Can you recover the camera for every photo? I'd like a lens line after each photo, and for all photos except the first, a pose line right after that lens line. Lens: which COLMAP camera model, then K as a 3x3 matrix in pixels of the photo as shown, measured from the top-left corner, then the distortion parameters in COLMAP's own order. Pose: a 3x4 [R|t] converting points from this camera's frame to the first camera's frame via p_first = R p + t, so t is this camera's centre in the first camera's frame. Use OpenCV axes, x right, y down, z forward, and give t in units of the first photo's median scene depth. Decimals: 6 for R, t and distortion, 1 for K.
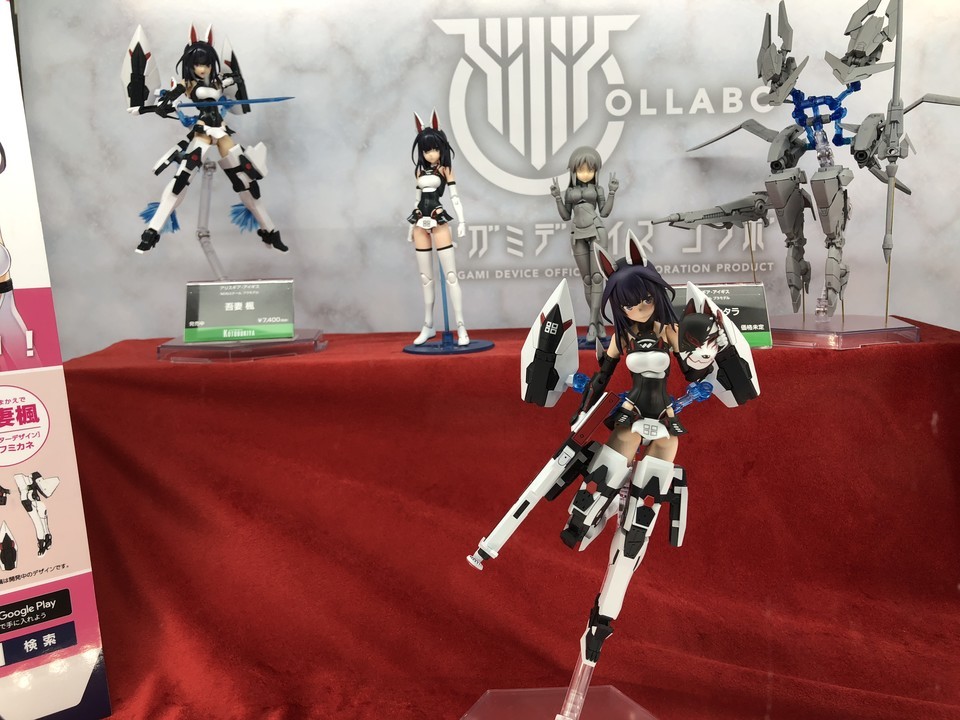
lens RADIAL K [[790.4, 0, 480.9], [0, 790.4, 237.3], [0, 0, 1]] dist [-0.043824, 0.054599]
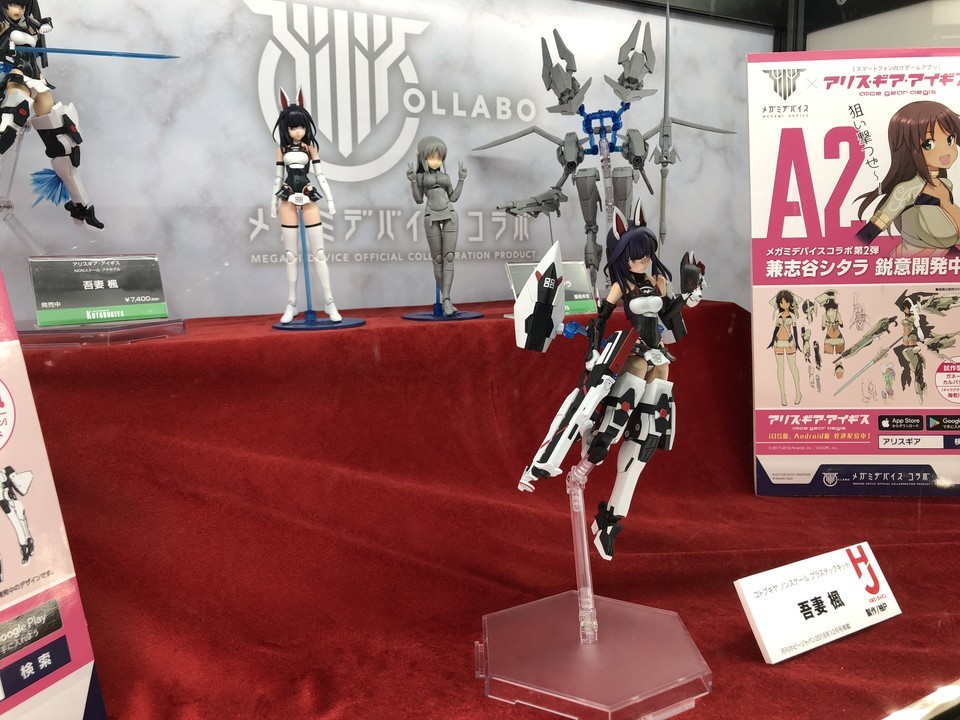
lens RADIAL K [[790.4, 0, 480.9], [0, 790.4, 237.3], [0, 0, 1]] dist [-0.043824, 0.054599]
pose [[0.874051, 0.019285, 0.485452, -0.331537], [-0.012901, 0.999781, -0.016489, 0.040390], [-0.485664, 0.008150, 0.874108, 0.021011]]
